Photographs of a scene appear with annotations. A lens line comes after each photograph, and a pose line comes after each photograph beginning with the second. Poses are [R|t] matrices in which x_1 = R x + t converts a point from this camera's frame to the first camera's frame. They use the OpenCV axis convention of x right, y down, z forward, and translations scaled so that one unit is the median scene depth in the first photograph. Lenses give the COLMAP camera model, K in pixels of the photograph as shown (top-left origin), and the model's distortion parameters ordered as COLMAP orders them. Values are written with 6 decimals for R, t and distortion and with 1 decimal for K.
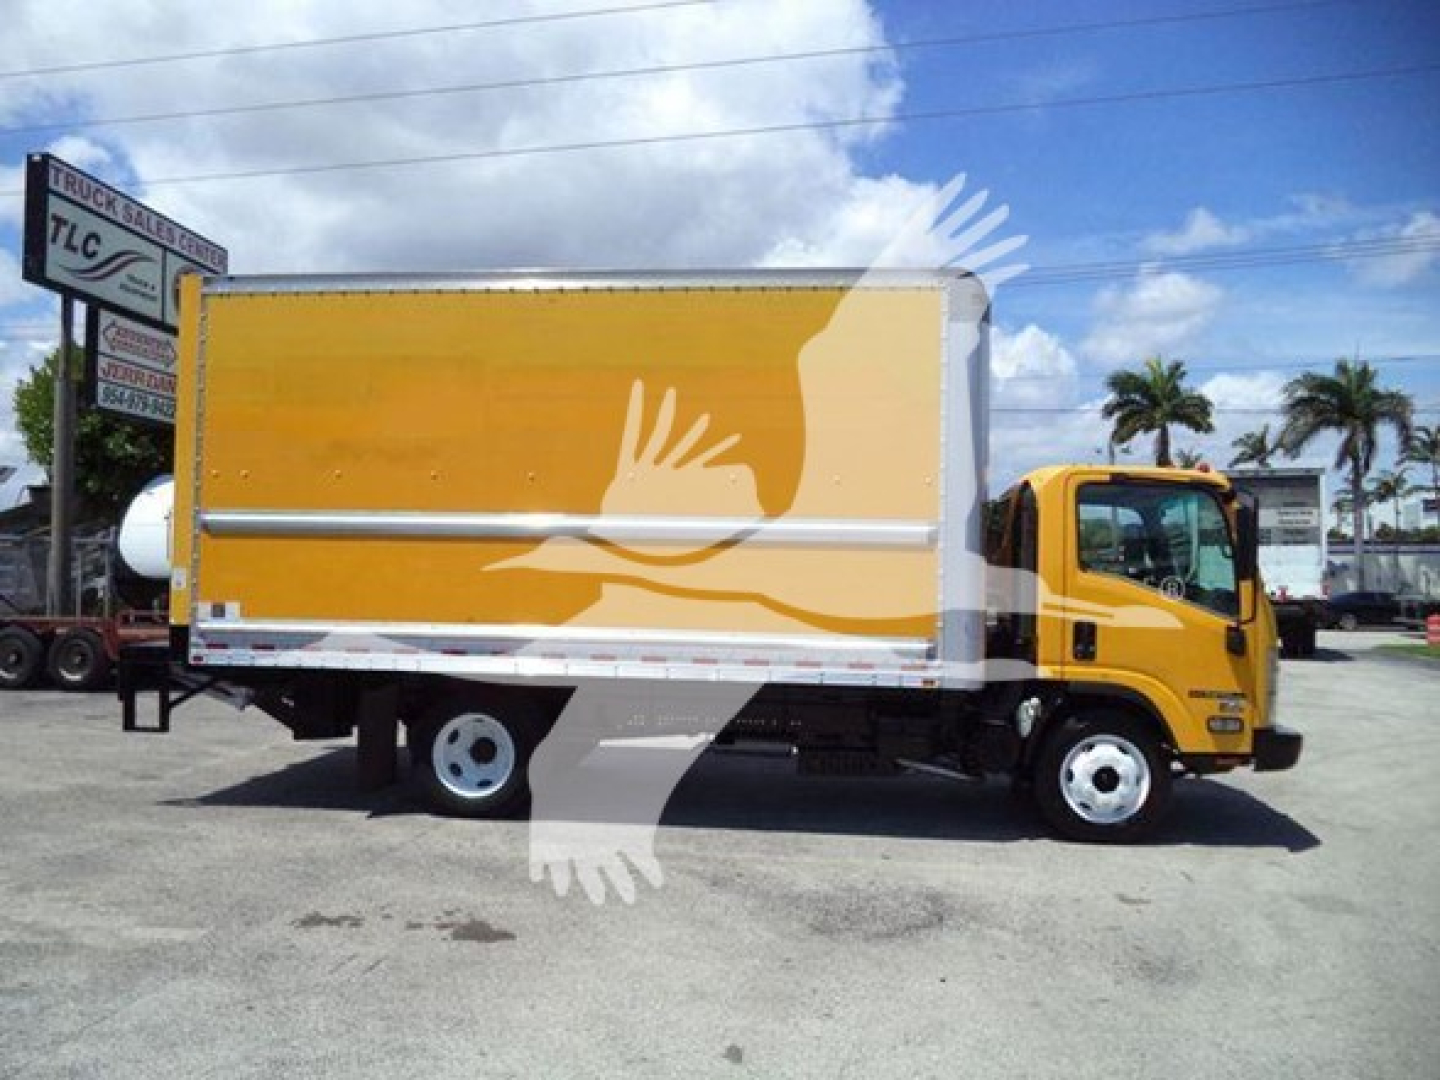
lens RADIAL K [[1175.3, 0, 706.3], [0, 1175.3, 543.1], [0, 0, 1]] dist [-0.017370, -0.007552]
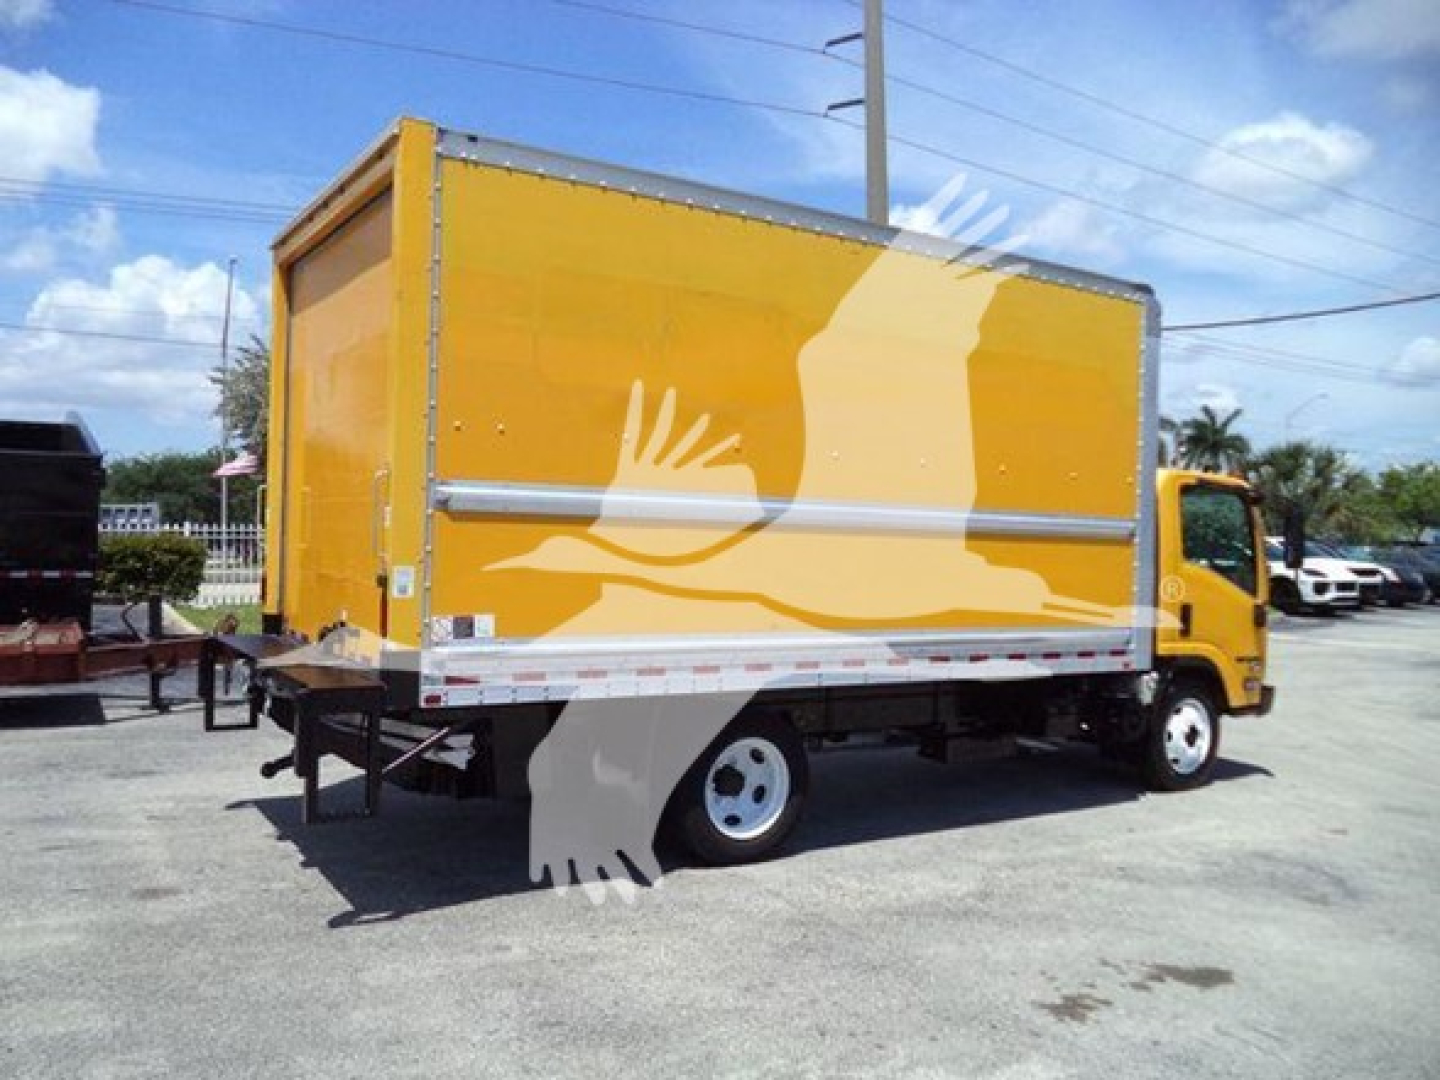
lens RADIAL K [[1175.3, 0, 706.3], [0, 1175.3, 543.1], [0, 0, 1]] dist [-0.017370, -0.007552]
pose [[0.766279, 0.000747, 0.642508, -0.793018], [-0.028627, 0.999046, 0.032980, -0.019332], [-0.641870, -0.043665, 0.765569, 0.410146]]
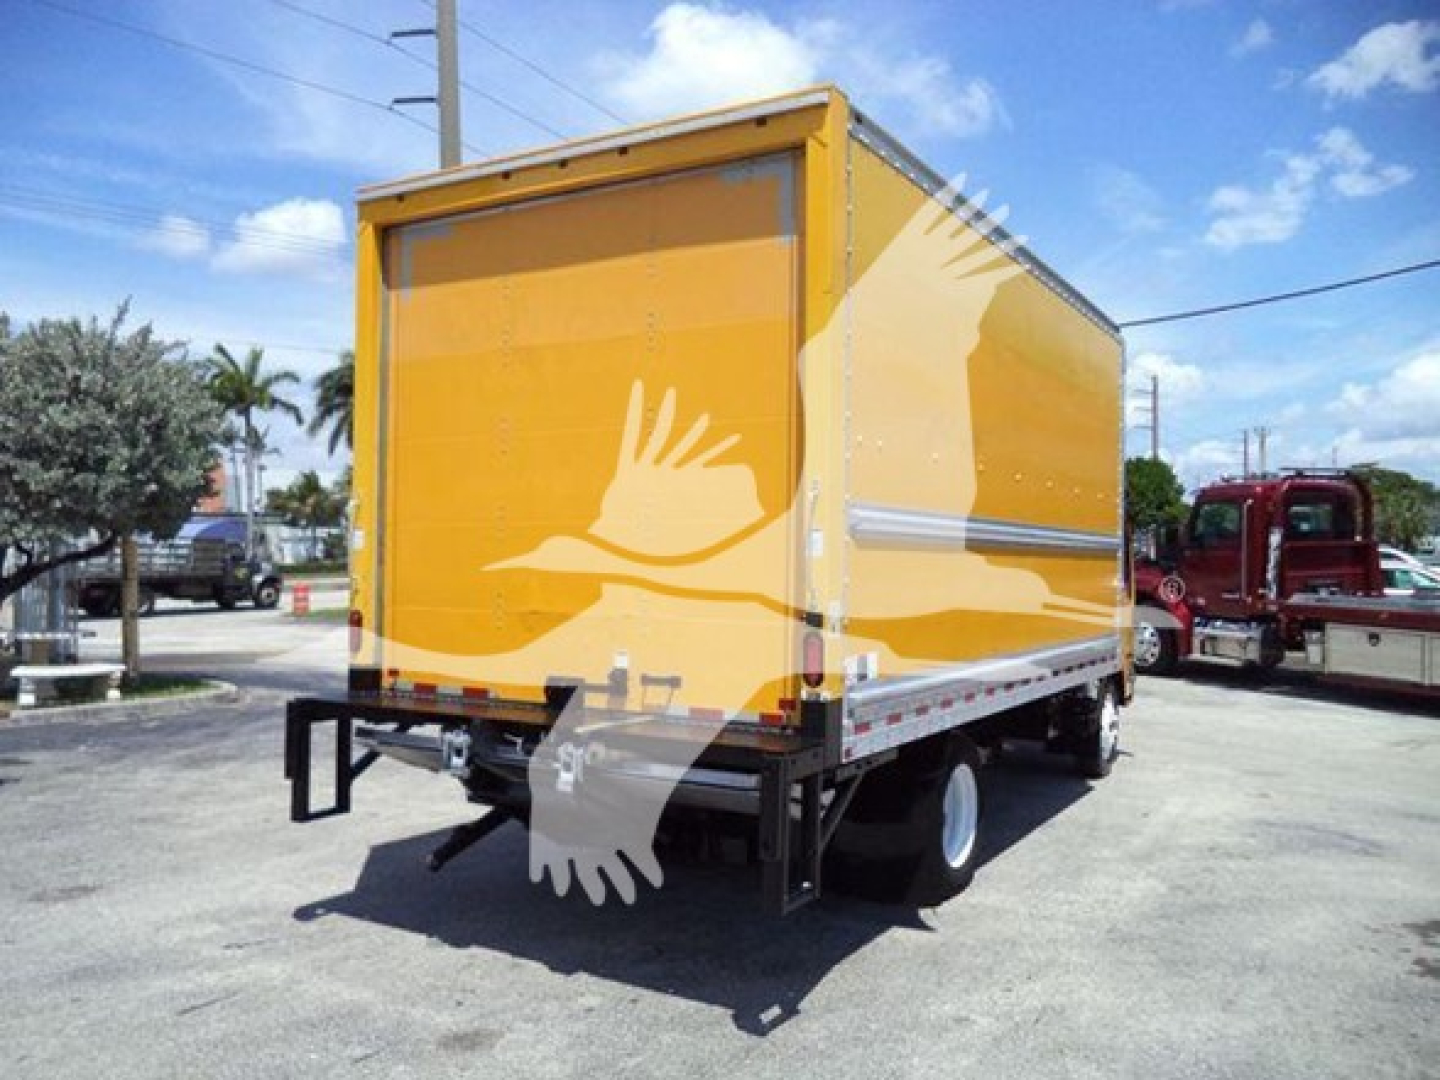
lens RADIAL K [[1175.3, 0, 706.3], [0, 1175.3, 543.1], [0, 0, 1]] dist [-0.017370, -0.007552]
pose [[0.400890, -0.000592, 0.916126, -1.065583], [-0.026915, 0.999561, 0.012424, -0.013267], [-0.915731, -0.029638, 0.400698, 0.882582]]
